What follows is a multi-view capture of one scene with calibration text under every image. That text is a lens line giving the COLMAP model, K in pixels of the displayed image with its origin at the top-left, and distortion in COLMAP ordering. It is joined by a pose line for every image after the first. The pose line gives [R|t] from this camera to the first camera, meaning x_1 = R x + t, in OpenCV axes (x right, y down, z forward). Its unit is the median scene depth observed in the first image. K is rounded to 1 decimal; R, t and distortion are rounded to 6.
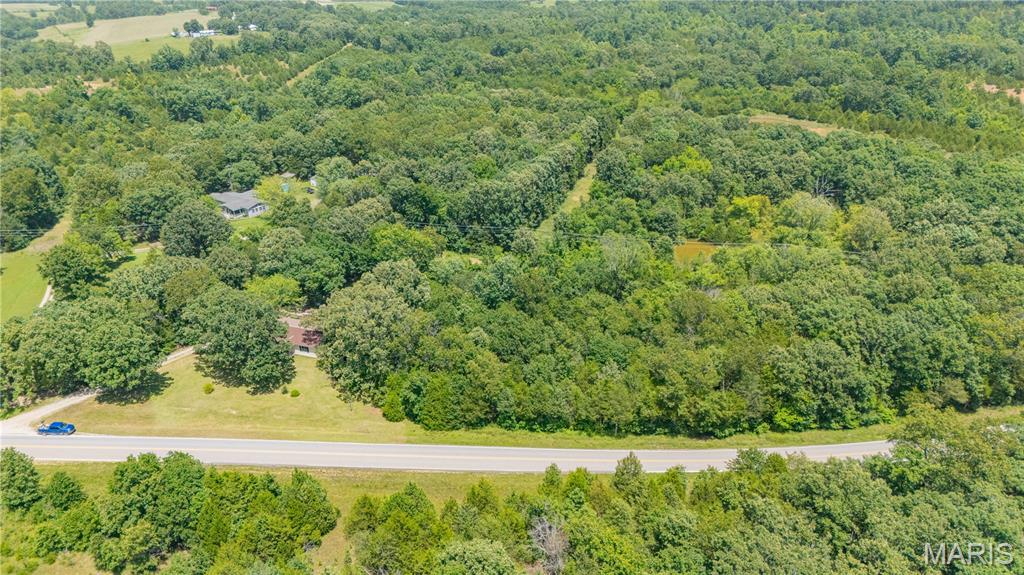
lens RADIAL K [[751.6, 0, 514.6], [0, 751.6, 289.4], [0, 0, 1]] dist [0.085795, -0.080194]
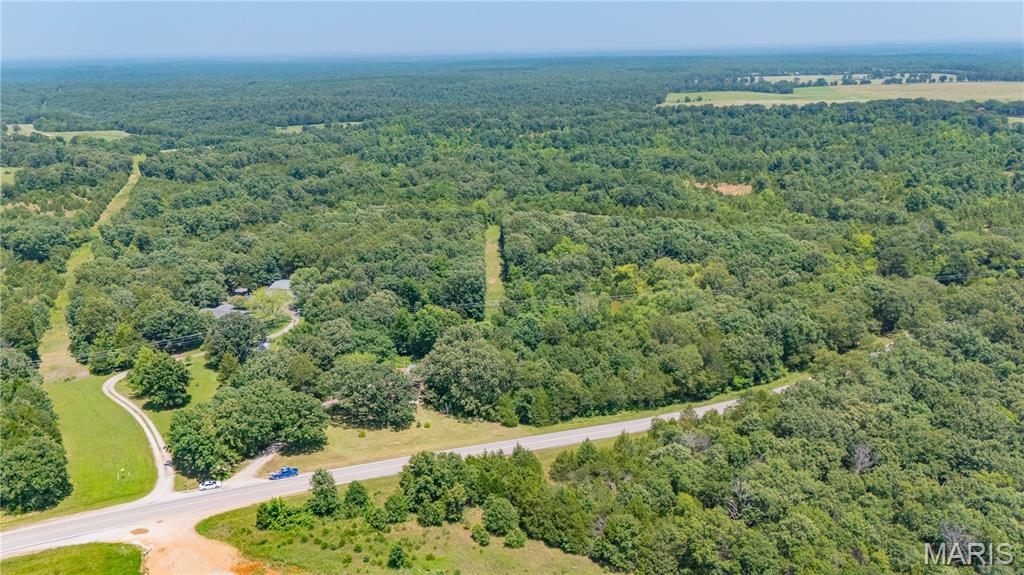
lens RADIAL K [[751.6, 0, 514.6], [0, 751.6, 289.4], [0, 0, 1]] dist [0.085795, -0.080194]
pose [[0.923081, -0.106512, 0.369562, -0.457834], [0.158385, 0.980901, -0.112902, 0.055481], [-0.350478, 0.162751, 0.922322, -0.256251]]
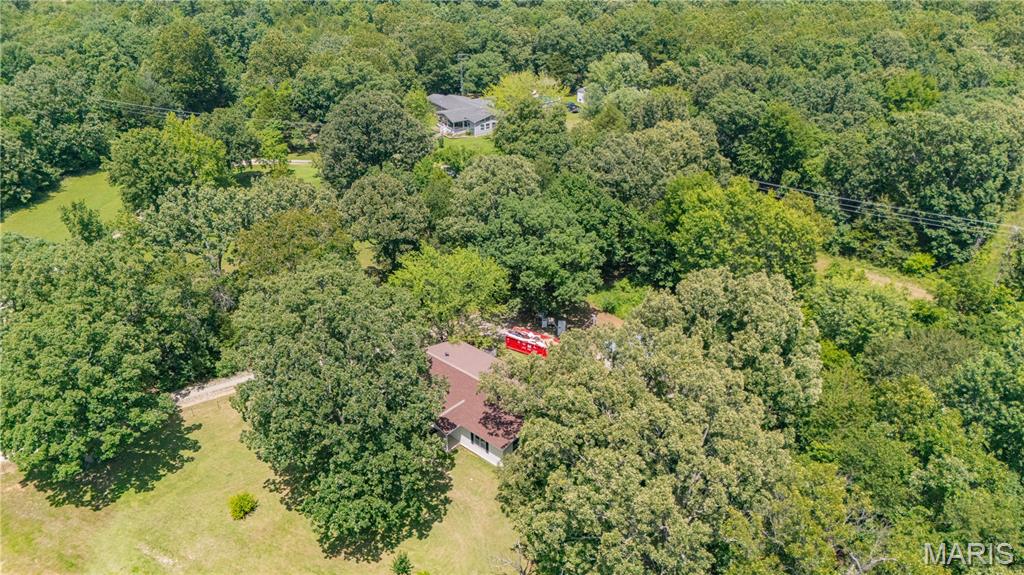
lens RADIAL K [[751.6, 0, 514.6], [0, 751.6, 289.4], [0, 0, 1]] dist [0.085795, -0.080194]
pose [[0.931554, 0.190570, -0.309661, -0.116634], [-0.171683, 0.981266, 0.087414, -0.035343], [0.320518, -0.028267, 0.946820, 0.487008]]
